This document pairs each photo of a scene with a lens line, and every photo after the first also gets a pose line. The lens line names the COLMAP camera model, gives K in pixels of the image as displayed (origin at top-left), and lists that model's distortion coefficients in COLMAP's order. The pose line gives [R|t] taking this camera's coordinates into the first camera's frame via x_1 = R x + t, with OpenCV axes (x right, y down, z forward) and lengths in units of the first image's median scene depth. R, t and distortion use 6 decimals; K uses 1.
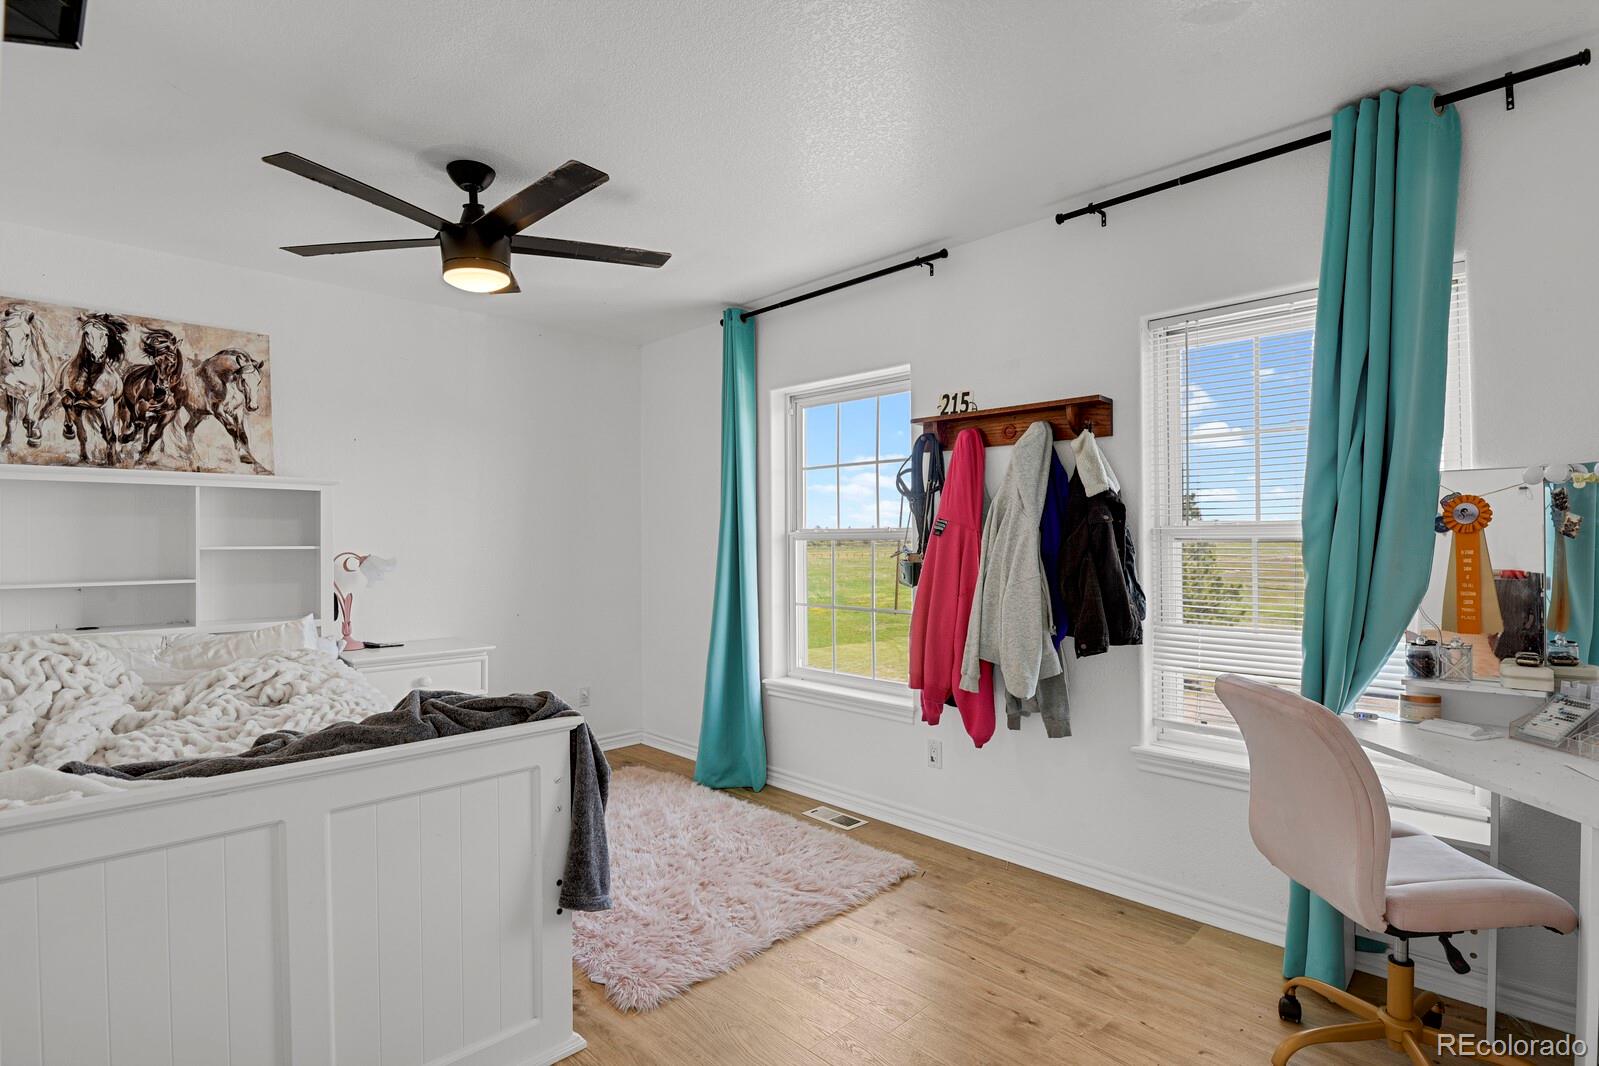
lens RADIAL K [[793.9, 0, 804.9], [0, 793.9, 539.1], [0, 0, 1]] dist [-0.005893, -0.001295]
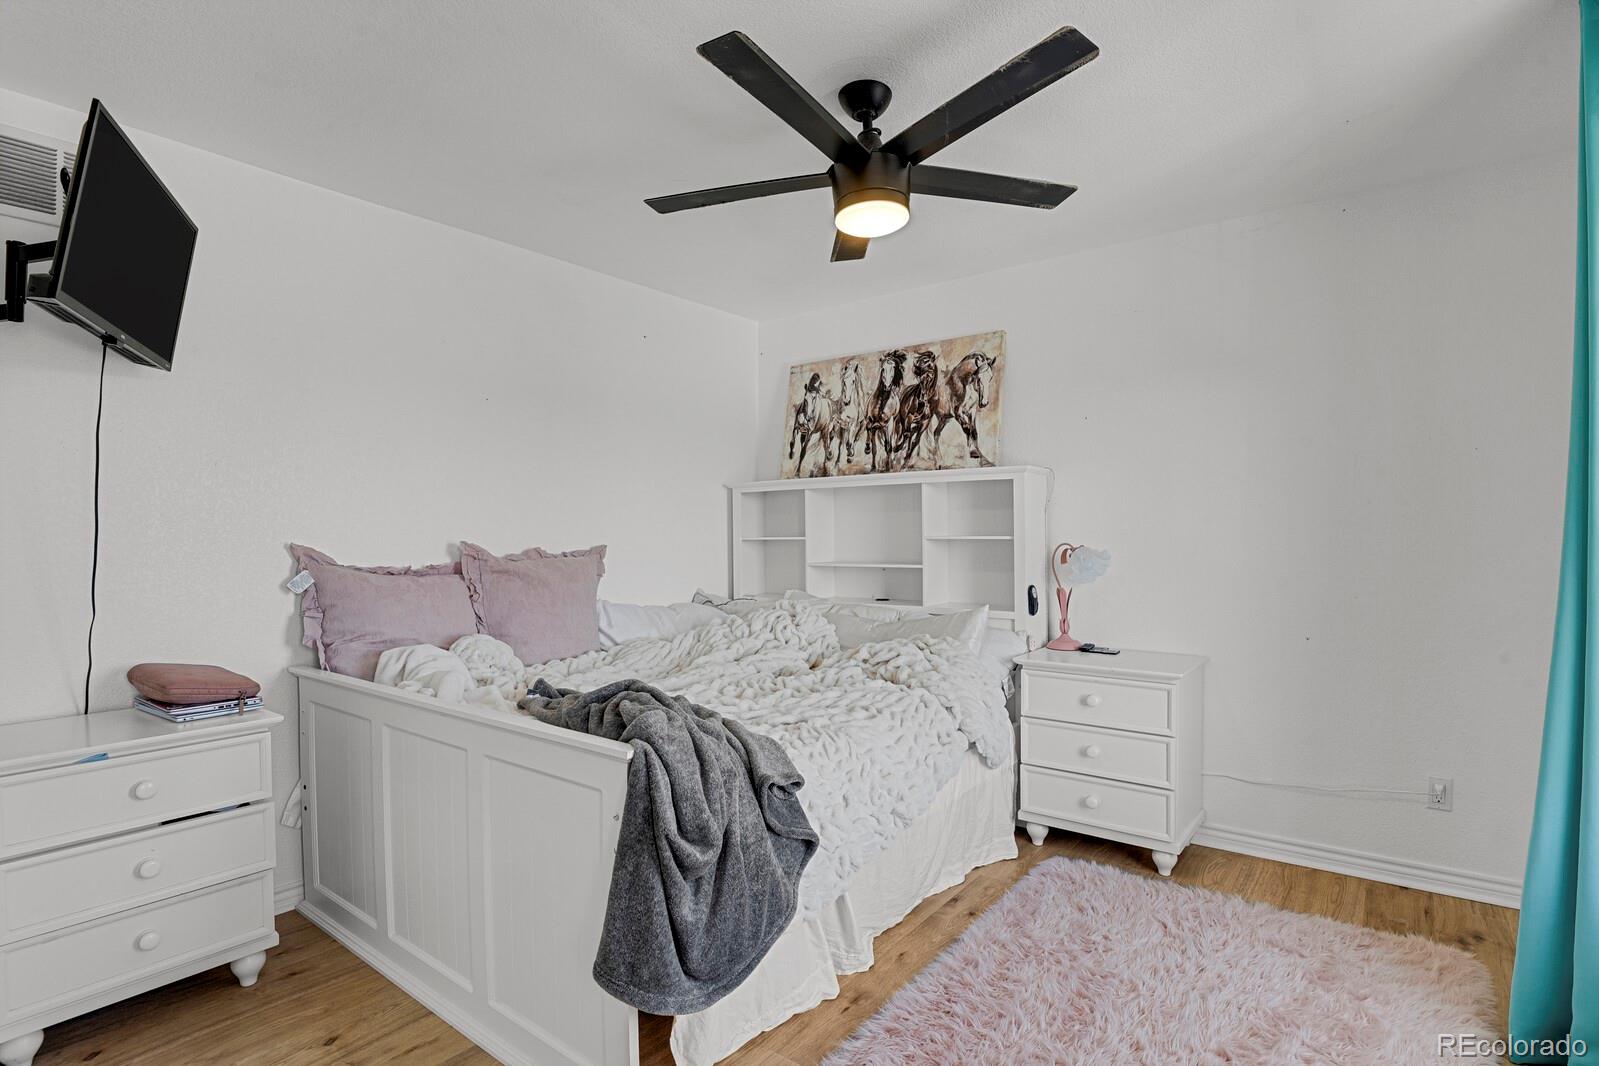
lens RADIAL K [[793.9, 0, 804.2], [0, 793.9, 538.4], [0, 0, 1]] dist [-0.005893, -0.001295]
pose [[0.133400, 0.008432, -0.991026, 0.343924], [0.007452, 0.999927, 0.009511, 0.000429], [0.991034, -0.008653, 0.133328, 0.677613]]
